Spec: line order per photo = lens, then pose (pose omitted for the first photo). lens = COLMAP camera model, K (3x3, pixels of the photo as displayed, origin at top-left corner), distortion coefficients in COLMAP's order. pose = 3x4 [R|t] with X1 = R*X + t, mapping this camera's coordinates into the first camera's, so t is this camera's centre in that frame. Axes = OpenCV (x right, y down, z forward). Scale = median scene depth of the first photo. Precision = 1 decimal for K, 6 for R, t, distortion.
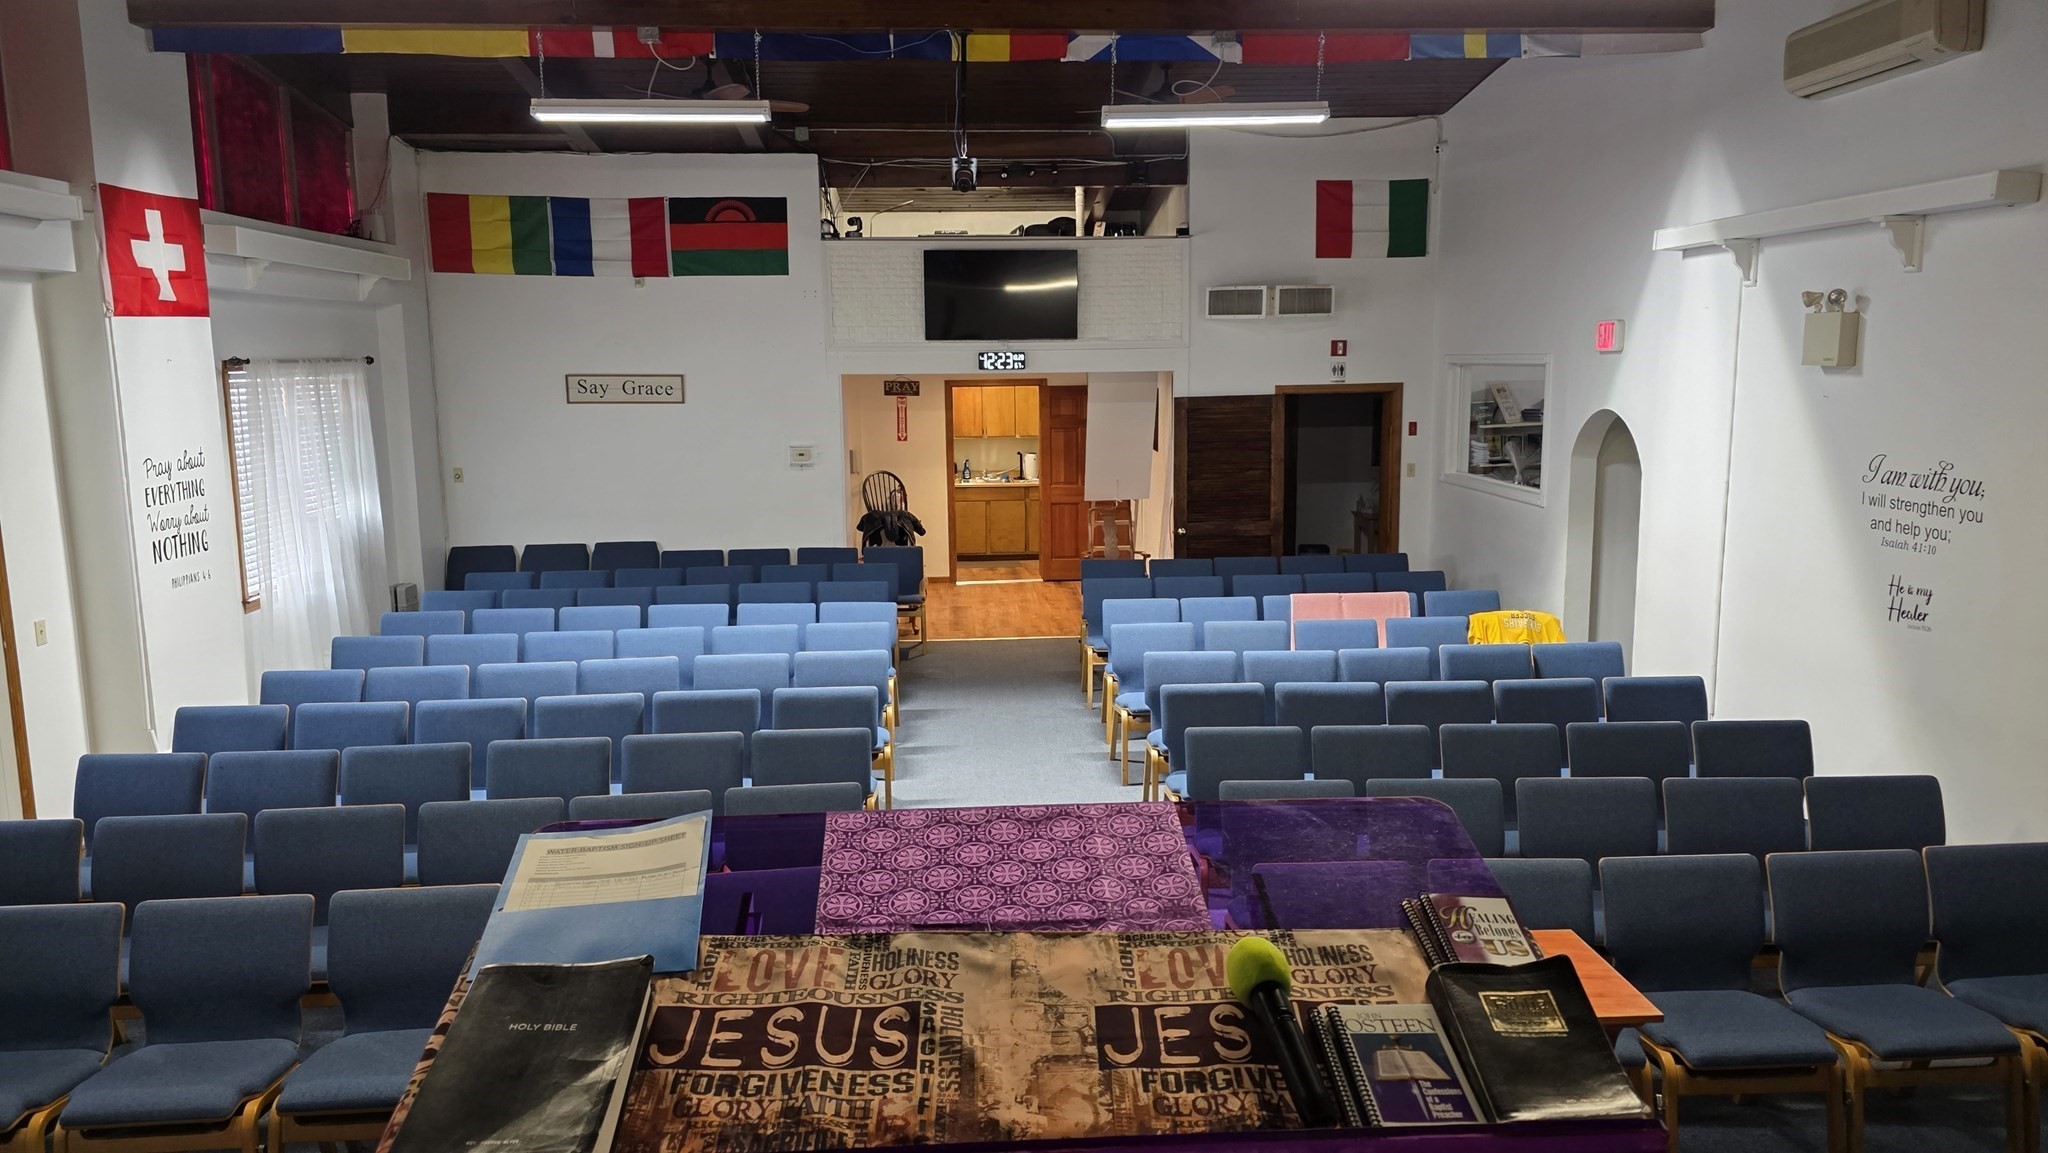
lens RADIAL K [[1378.1, 0, 1031.1], [0, 1378.1, 568.6], [0, 0, 1]] dist [0.065931, -0.061291]
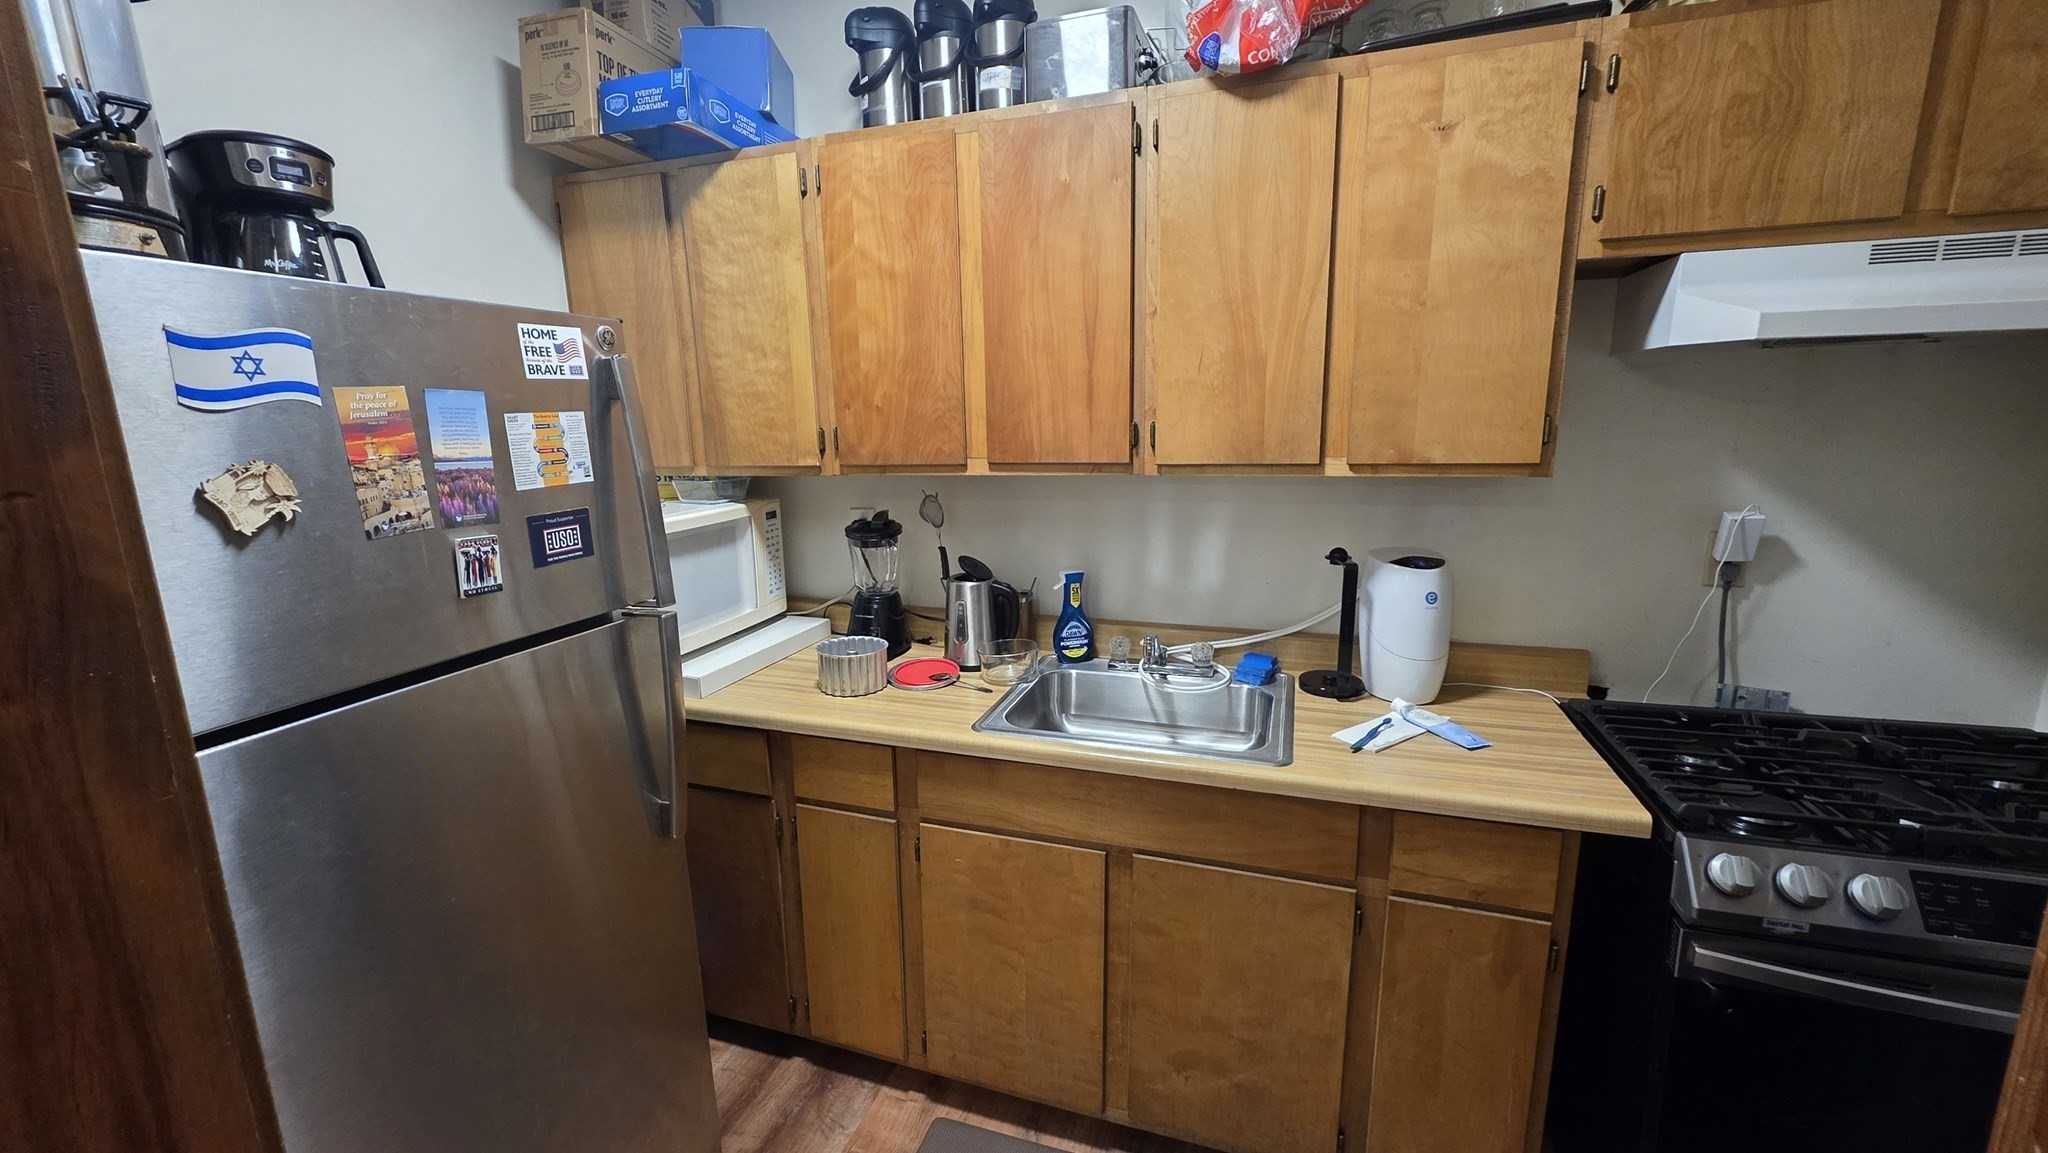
lens RADIAL K [[821.8, 0, 1020.9], [0, 821.8, 575.6], [0, 0, 1]] dist [0.002631, -0.000757]
pose [[0.926024, 0.067557, -0.371370, -0.012386], [-0.046903, 0.996822, 0.064382, -0.148688], [0.374539, -0.042201, 0.926250, 1.508060]]
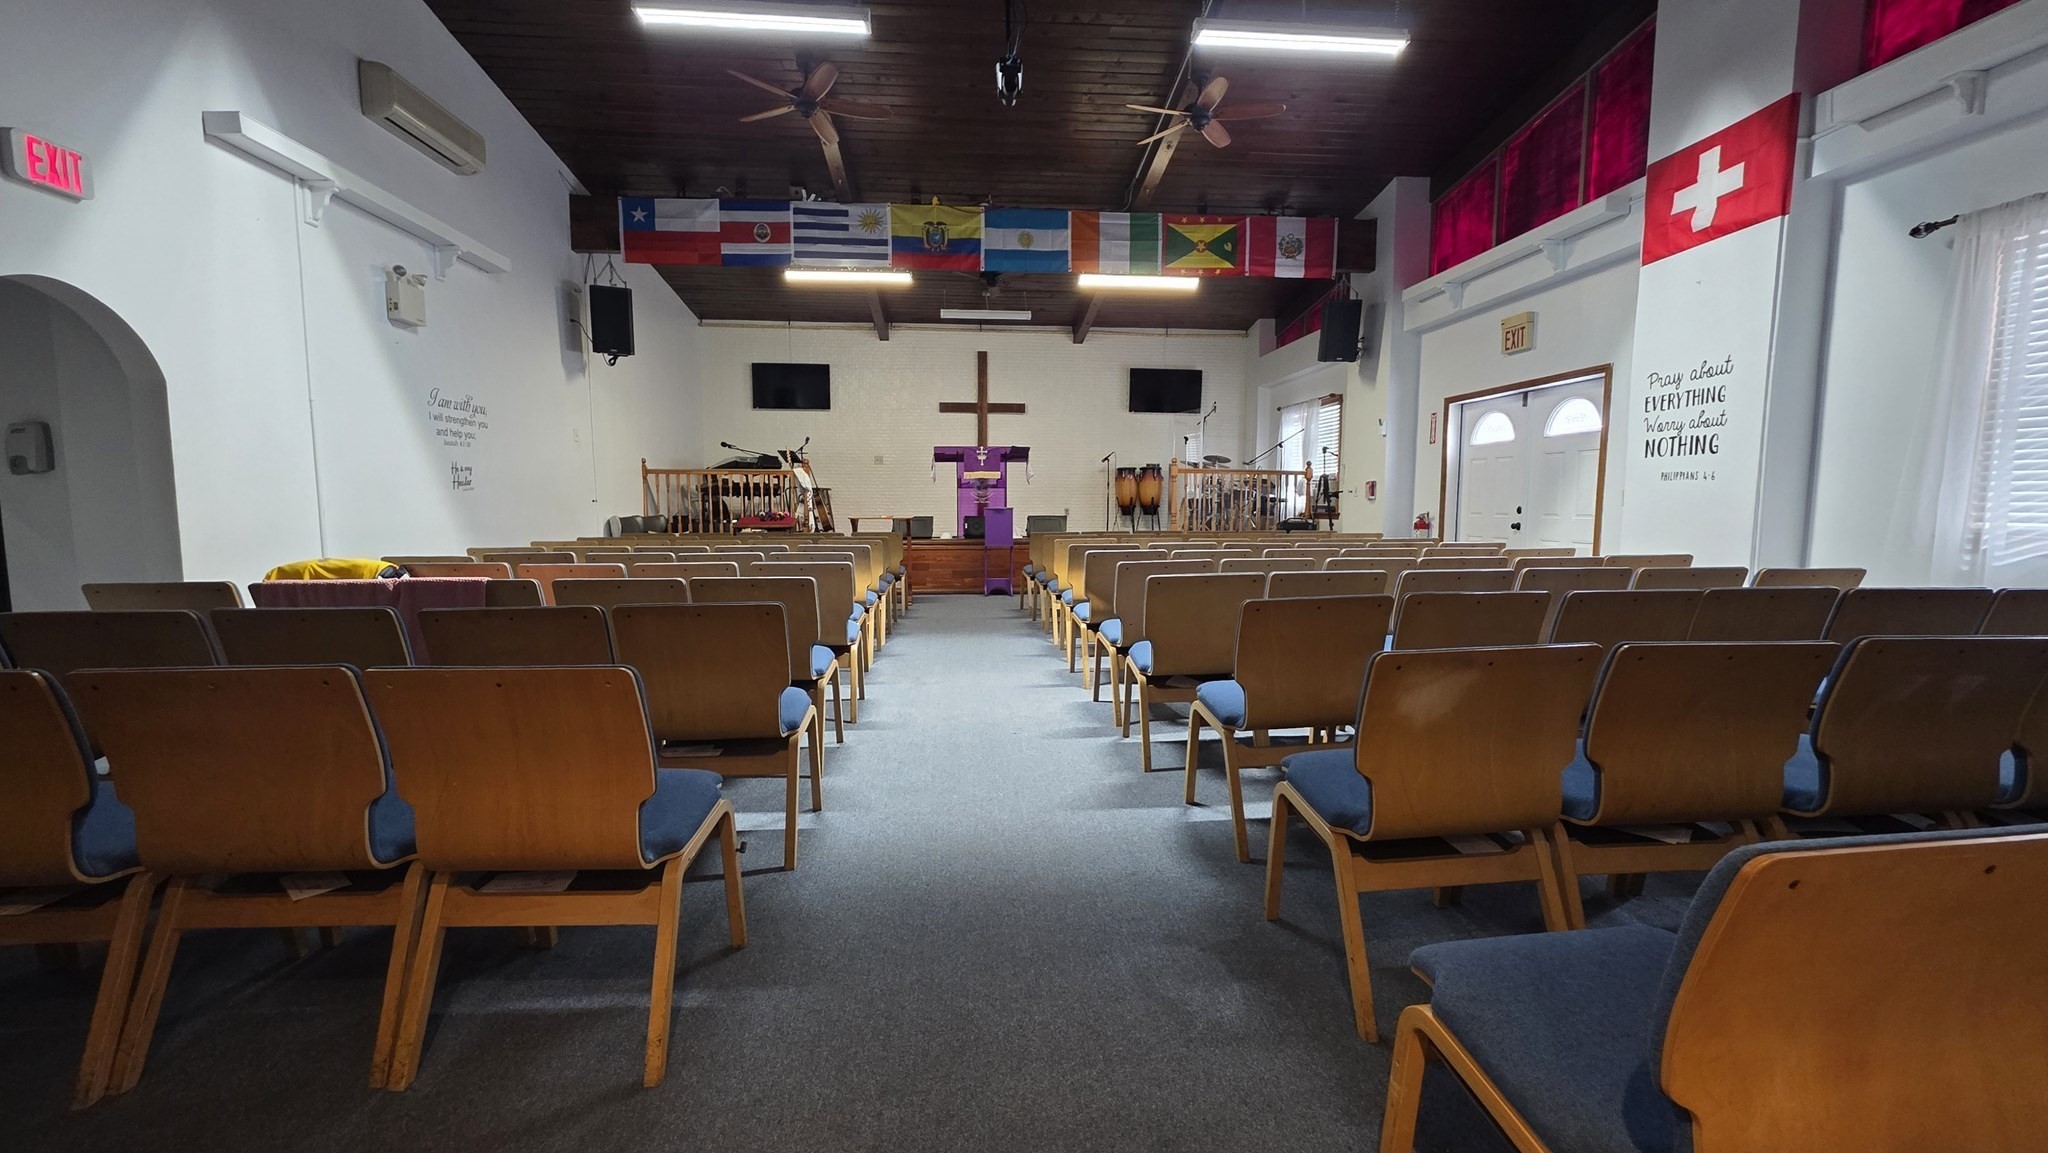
lens RADIAL K [[821.8, 0, 1015.2], [0, 821.8, 578.8], [0, 0, 1]] dist [0.002631, -0.000757]
pose [[-0.999727, 0.012661, -0.019641, -0.027255], [0.007412, 0.968910, 0.247302, -0.062256], [0.022162, 0.247089, -0.968739, 1.258501]]
